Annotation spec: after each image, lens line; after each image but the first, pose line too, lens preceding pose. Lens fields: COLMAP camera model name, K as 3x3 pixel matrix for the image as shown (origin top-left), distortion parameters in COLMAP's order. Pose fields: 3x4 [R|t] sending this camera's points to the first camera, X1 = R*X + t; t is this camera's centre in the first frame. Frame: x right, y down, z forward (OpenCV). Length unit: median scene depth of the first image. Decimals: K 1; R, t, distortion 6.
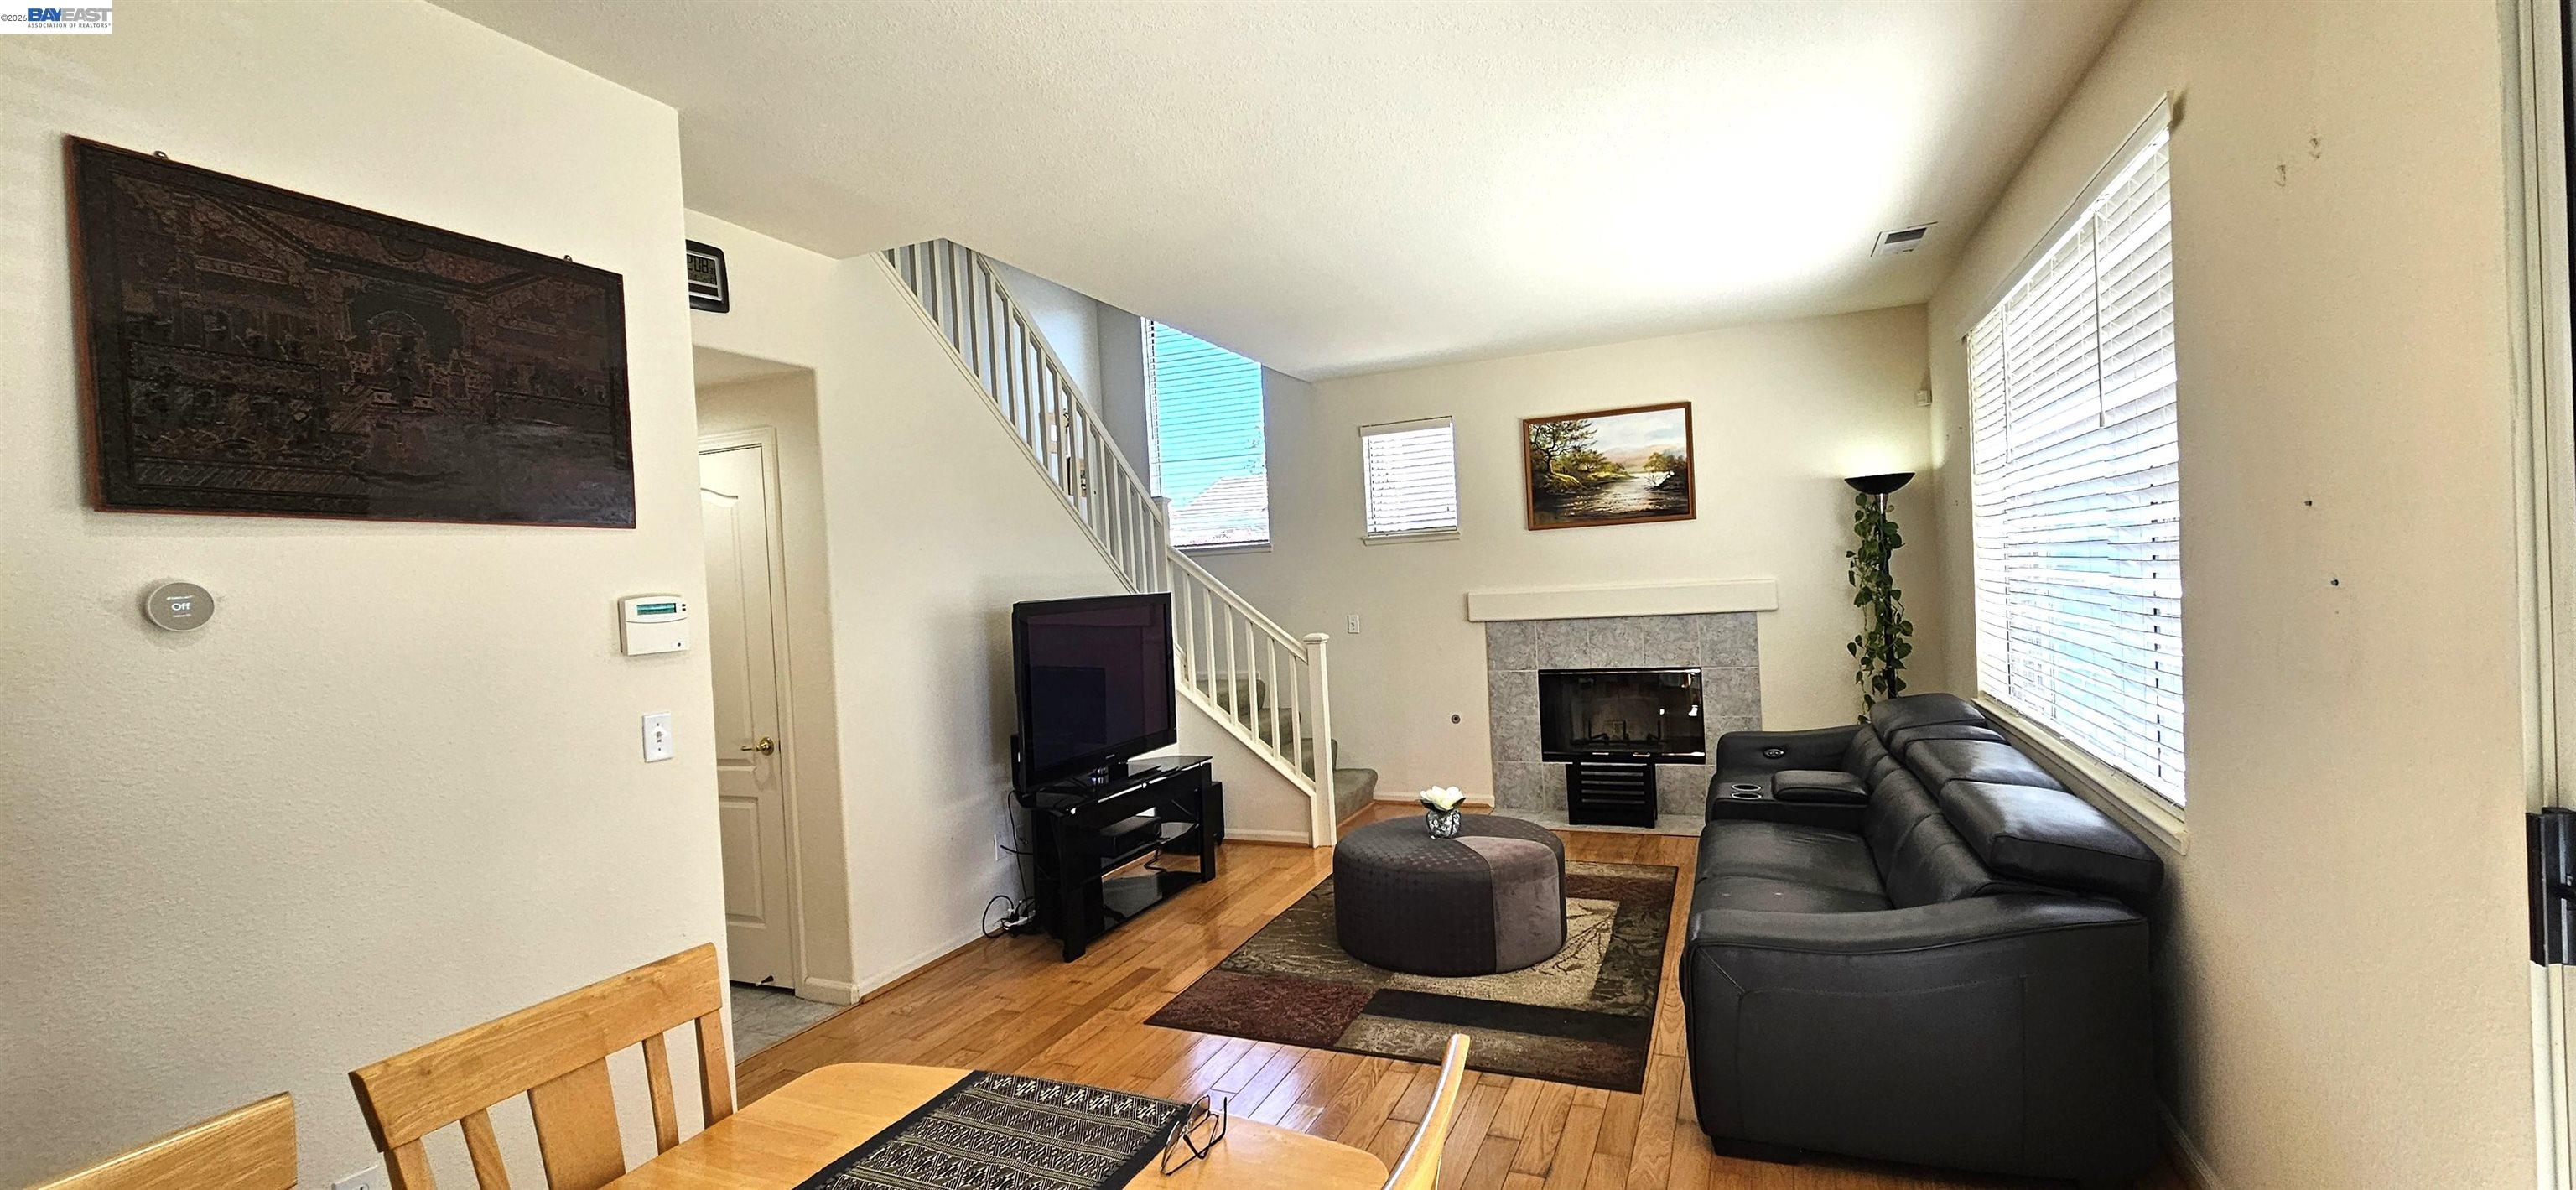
lens RADIAL K [[1052.6, 0, 1288.0], [0, 1052.6, 595.0], [0, 0, 1]] dist [-0.001837, -0.000165]
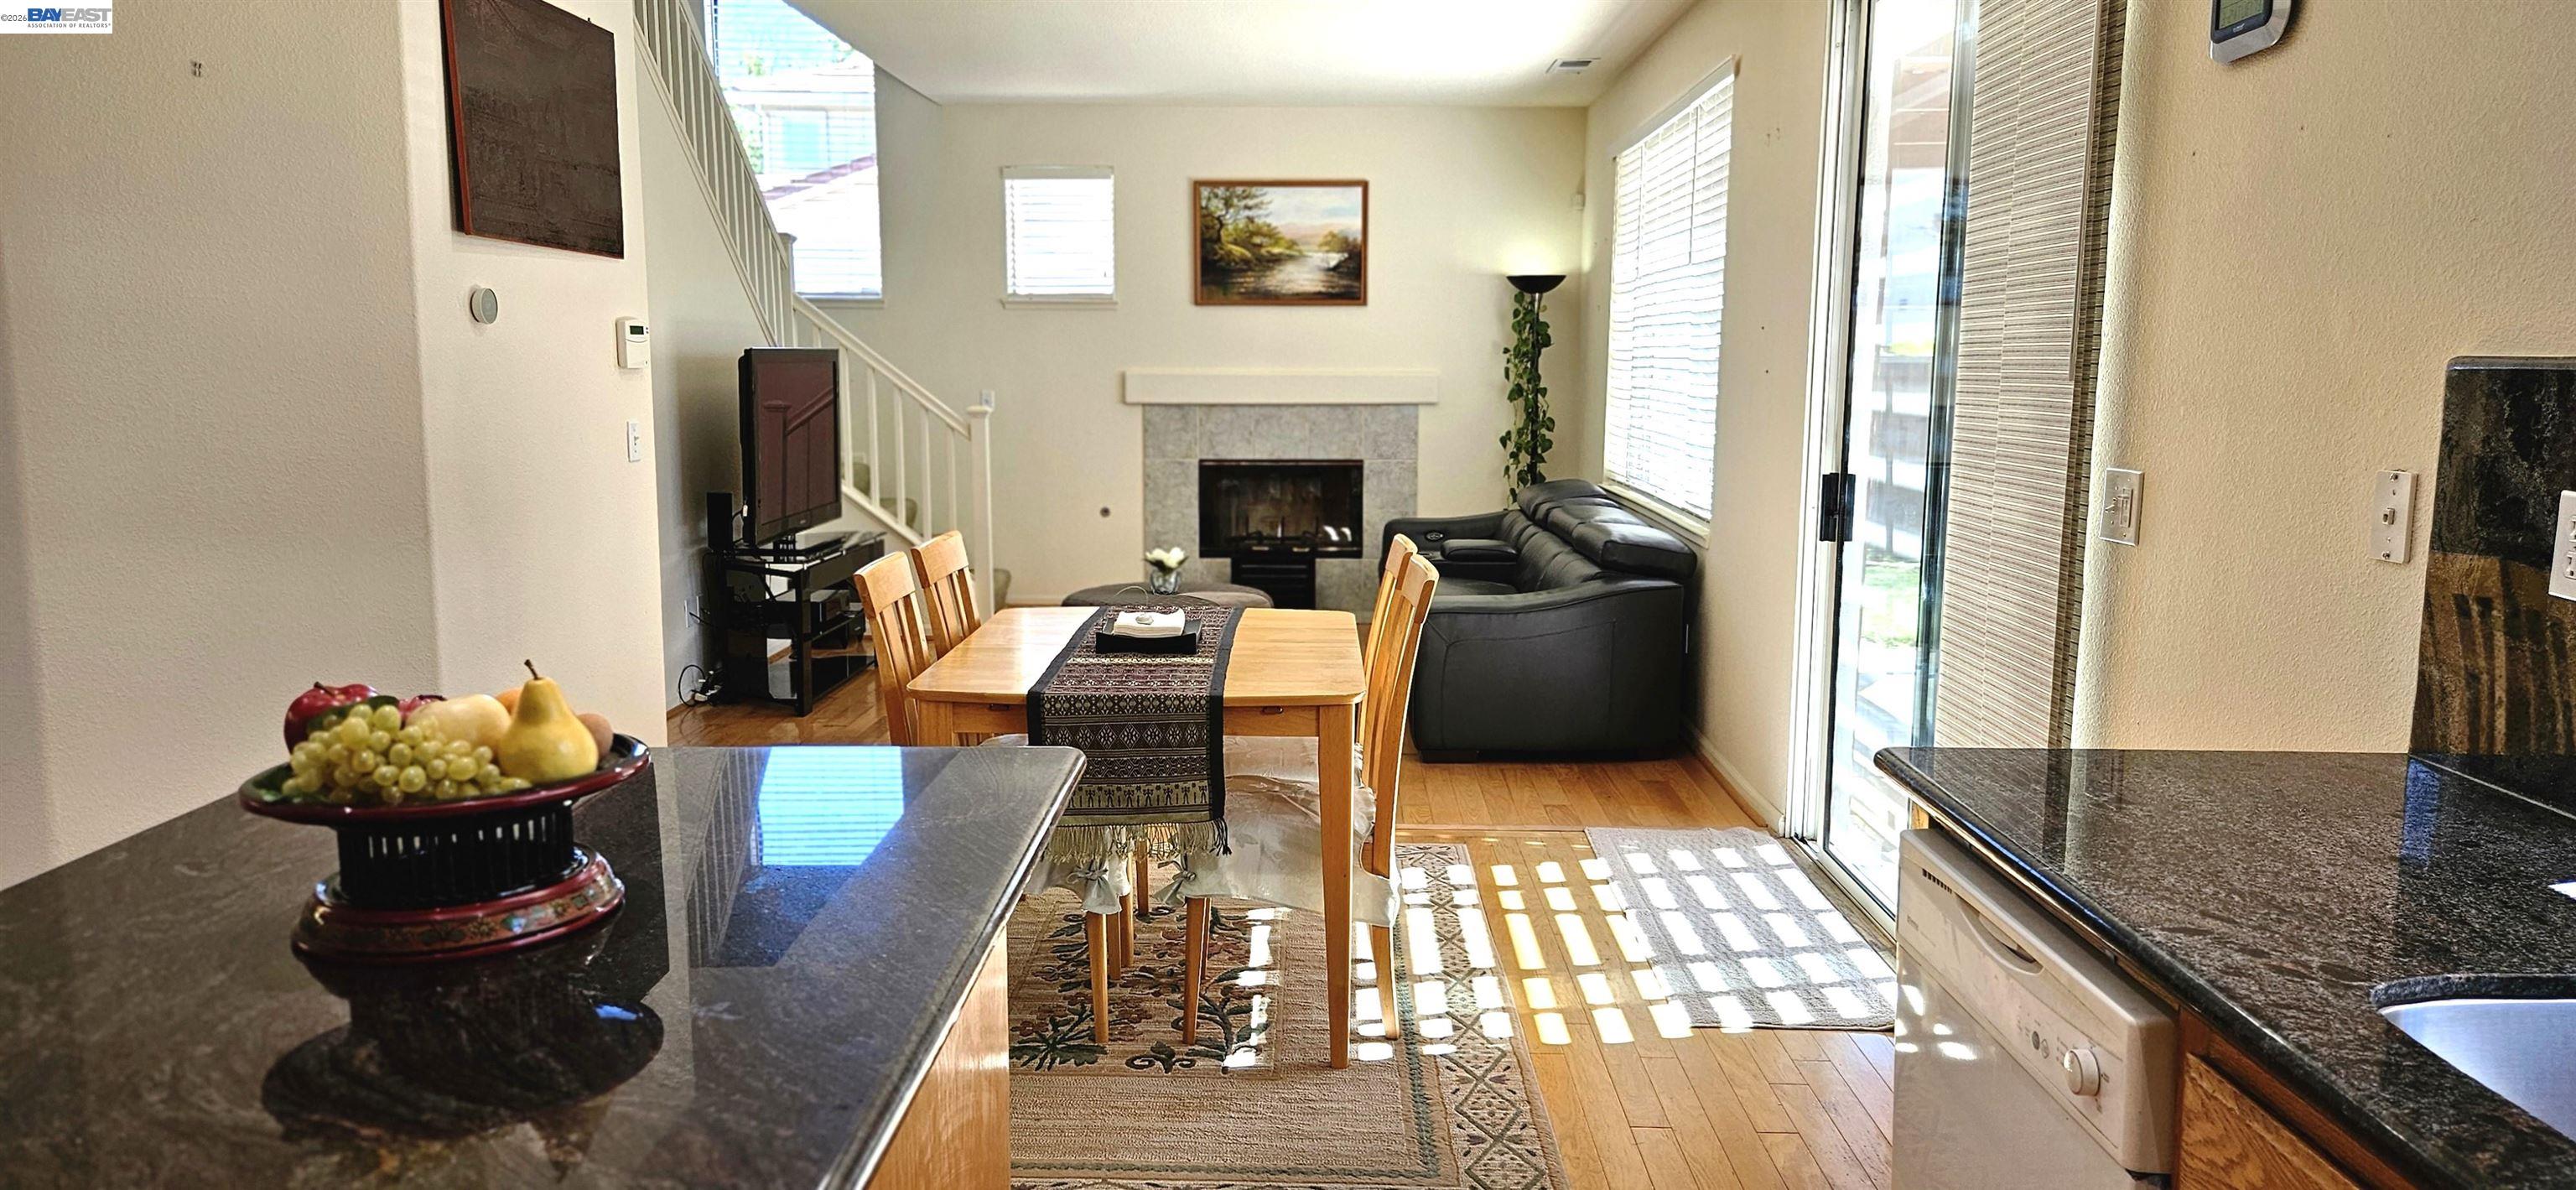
lens RADIAL K [[1715.0, 0, 1288.0], [0, 1715.0, 595.0], [0, 0, 1]] dist [0.045932, -0.000454]
pose [[0.923123, 0.002973, 0.384494, -0.297044], [-0.046779, 0.993410, 0.104630, 0.031470], [-0.381650, -0.114572, 0.917179, -0.469135]]
